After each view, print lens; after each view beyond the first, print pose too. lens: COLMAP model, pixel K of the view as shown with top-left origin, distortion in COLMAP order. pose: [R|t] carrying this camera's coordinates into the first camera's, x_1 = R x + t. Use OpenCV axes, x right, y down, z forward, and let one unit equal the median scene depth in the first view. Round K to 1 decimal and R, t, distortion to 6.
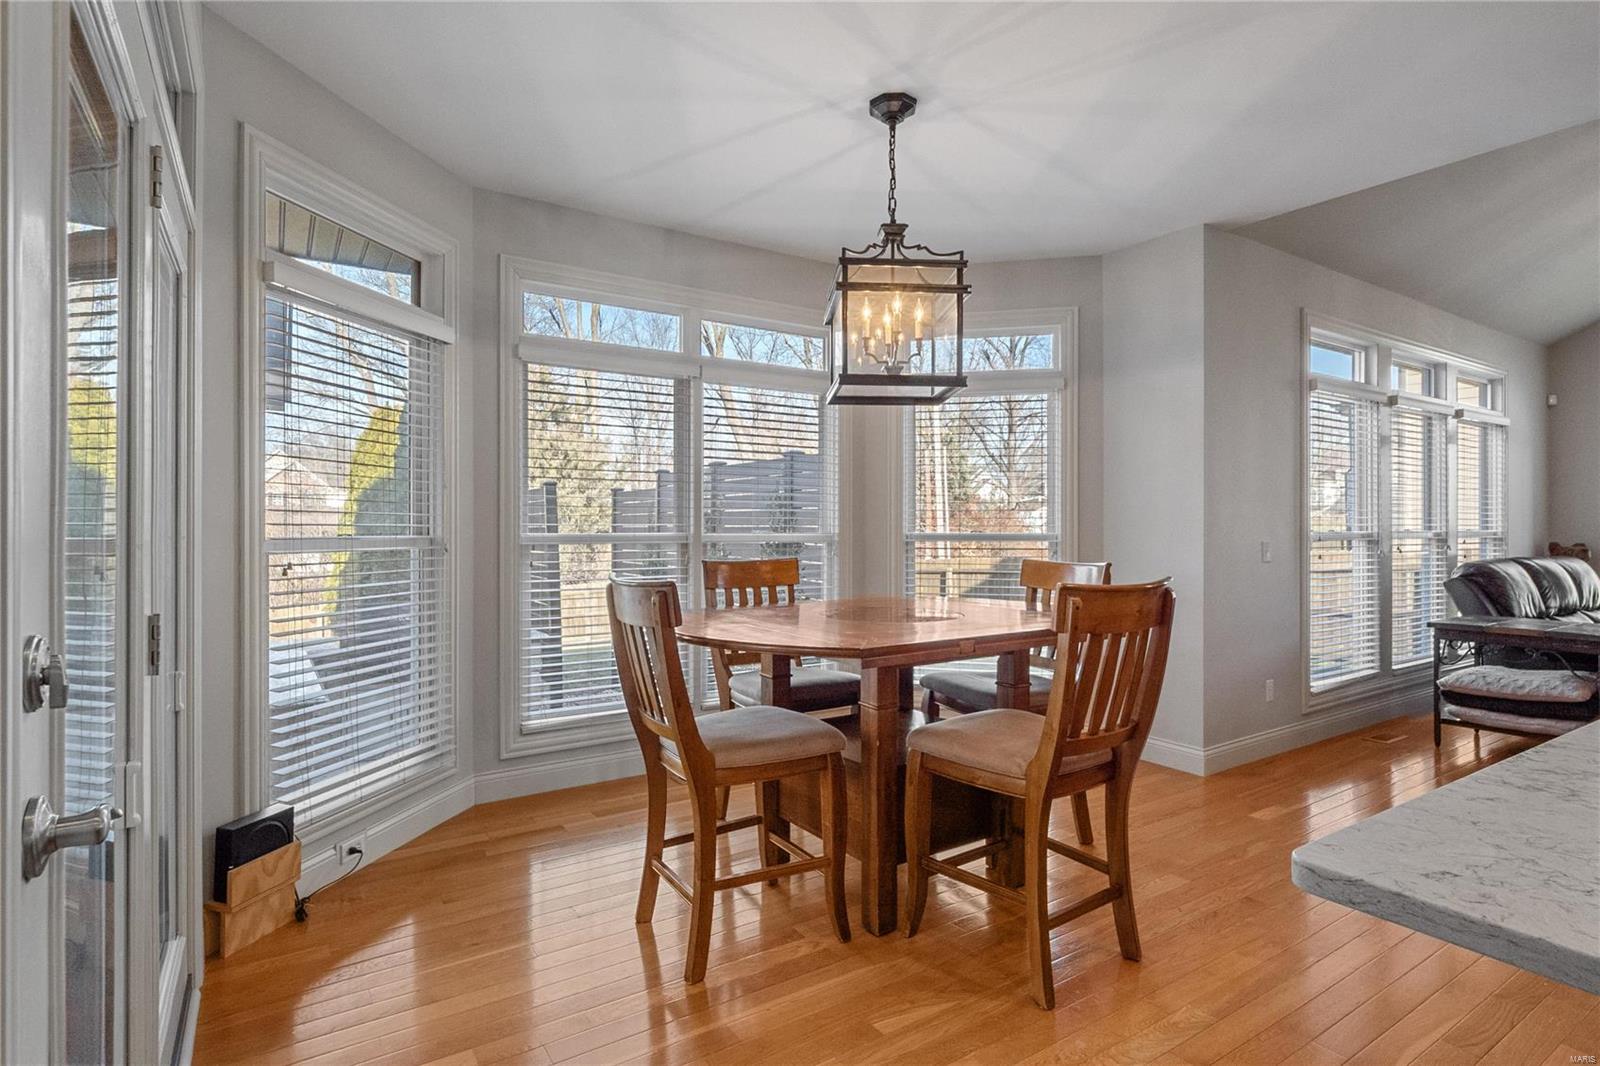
lens RADIAL K [[812.6, 0, 811.3], [0, 812.6, 541.7], [0, 0, 1]] dist [-0.003238, -0.001656]
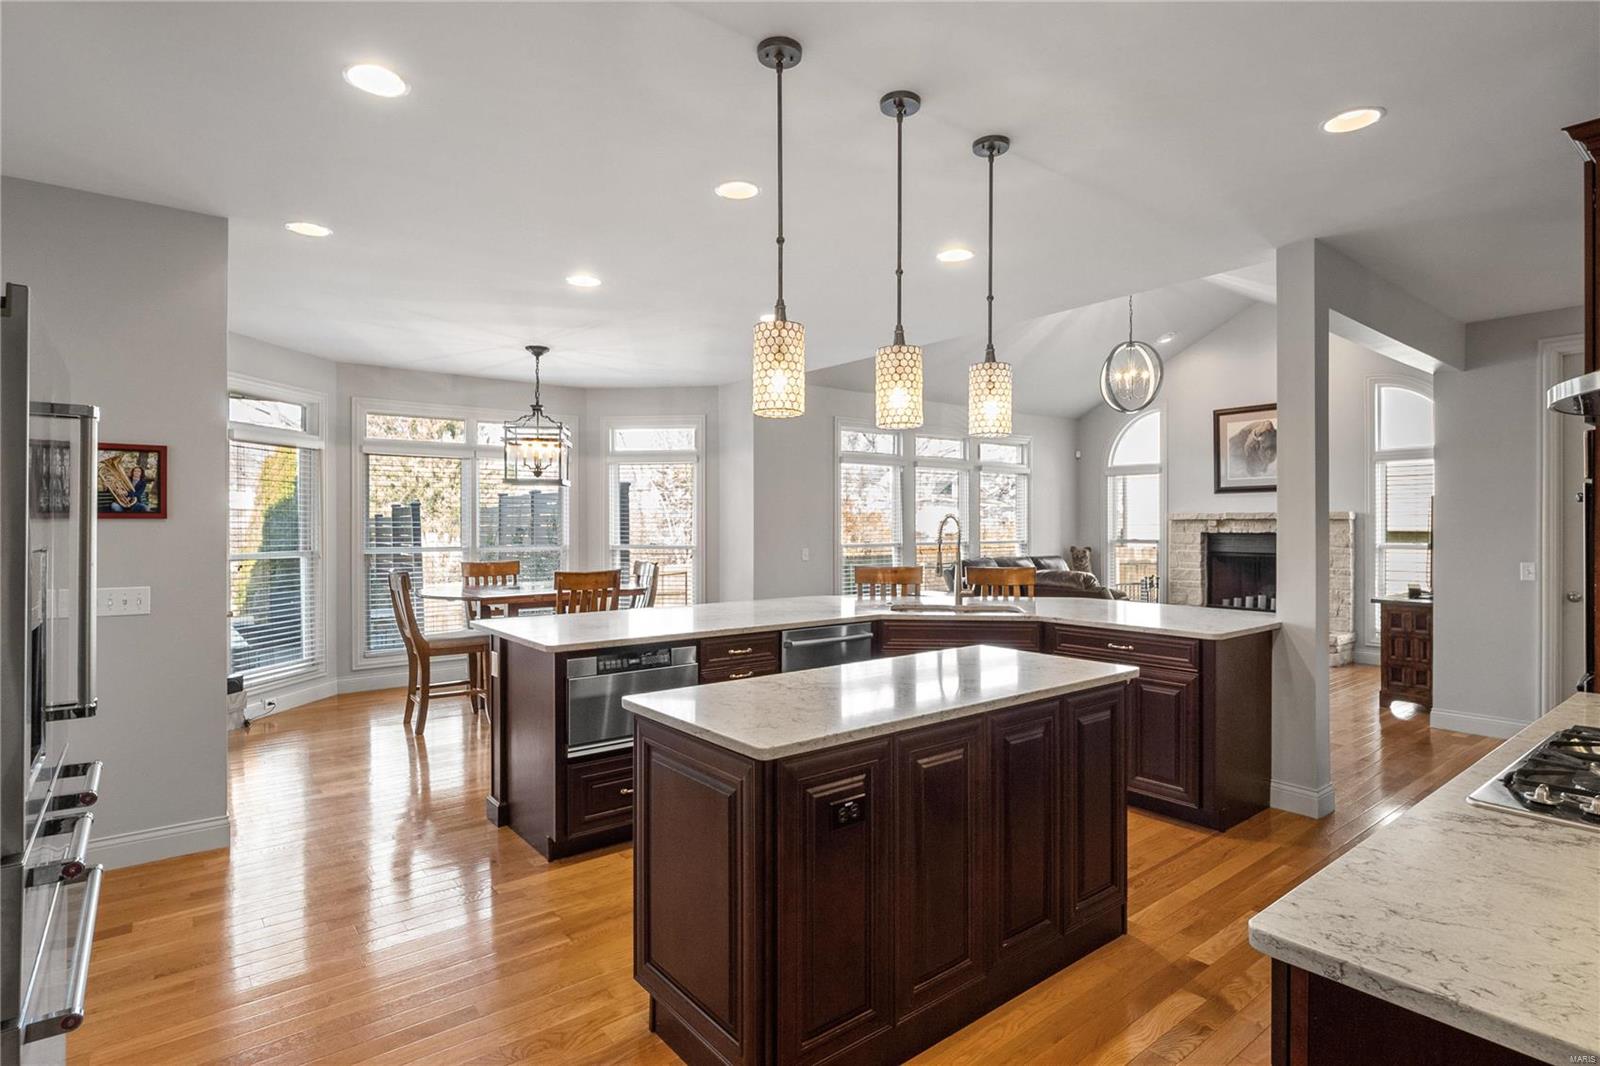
lens RADIAL K [[812.6, 0, 794.3], [0, 812.6, 529.4], [0, 0, 1]] dist [-0.003238, -0.001656]
pose [[0.997189, -0.002044, 0.074898, 0.485248], [0.002971, 0.999920, -0.012260, -0.026977], [-0.074867, 0.012448, 0.997116, -0.924619]]
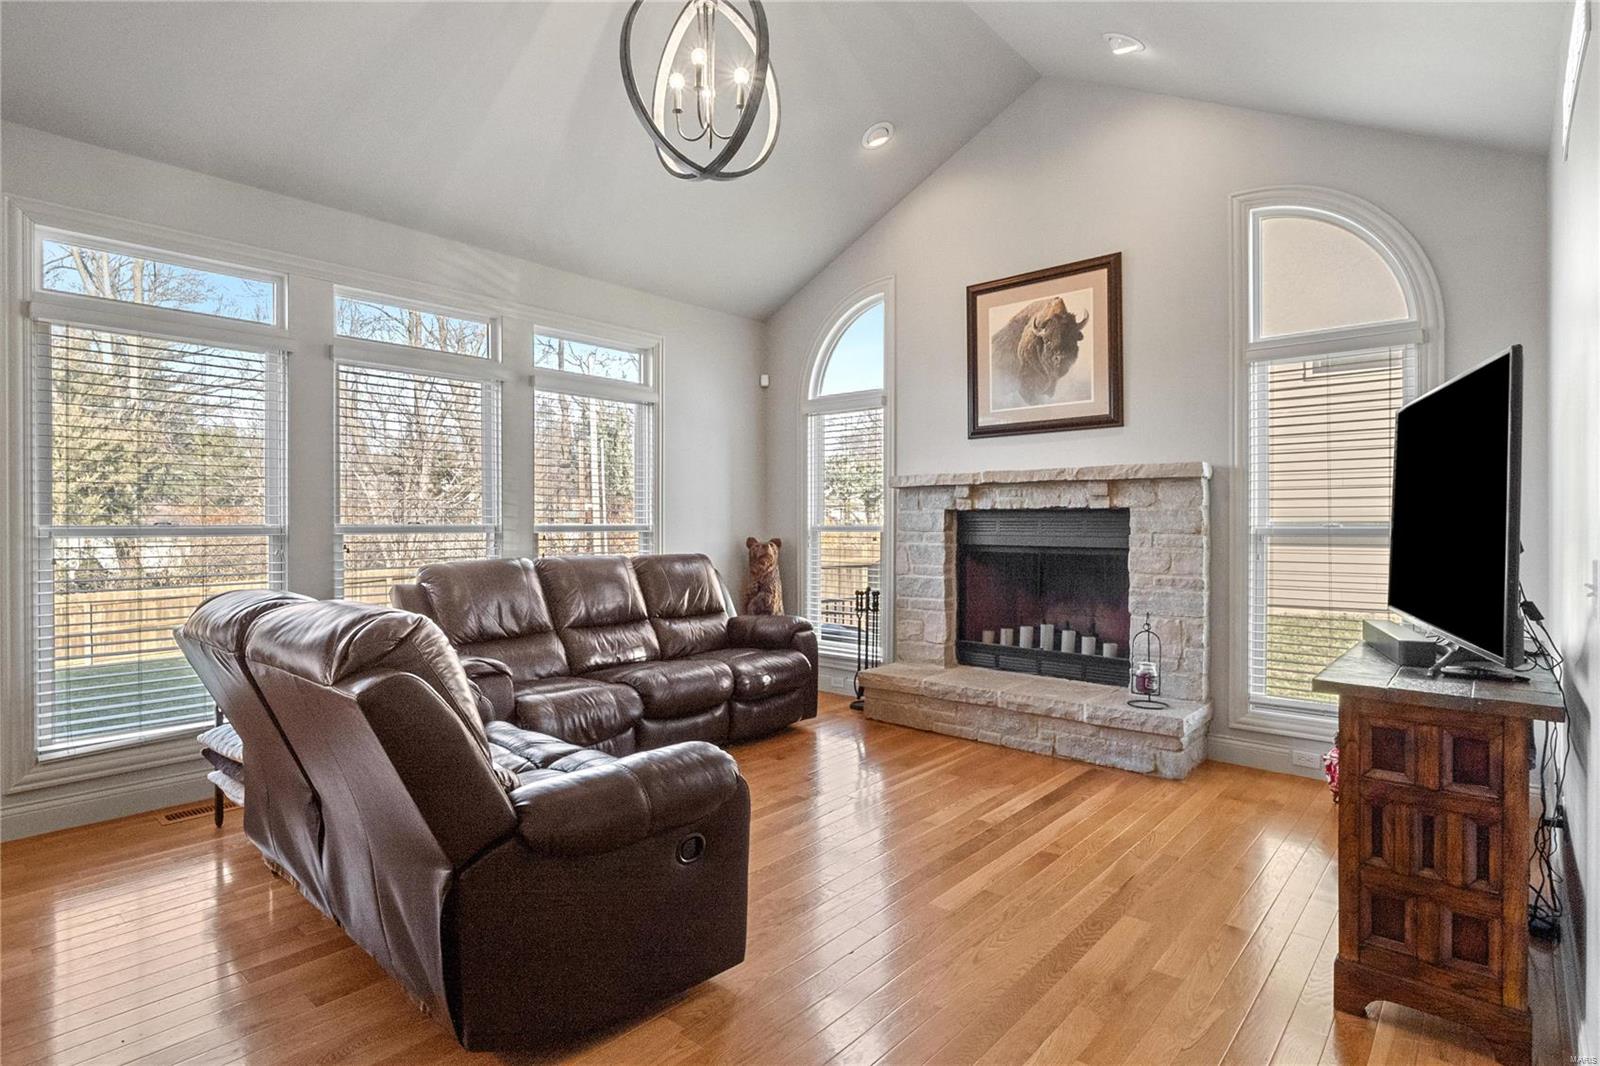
lens RADIAL K [[812.6, 0, 789.5], [0, 812.6, 532.8], [0, 0, 1]] dist [-0.003238, -0.001656]
pose [[0.967412, -0.003442, 0.253186, 1.327849], [0.005612, 0.999953, -0.007848, 0.003643], [-0.253147, 0.009013, 0.967386, 0.228473]]
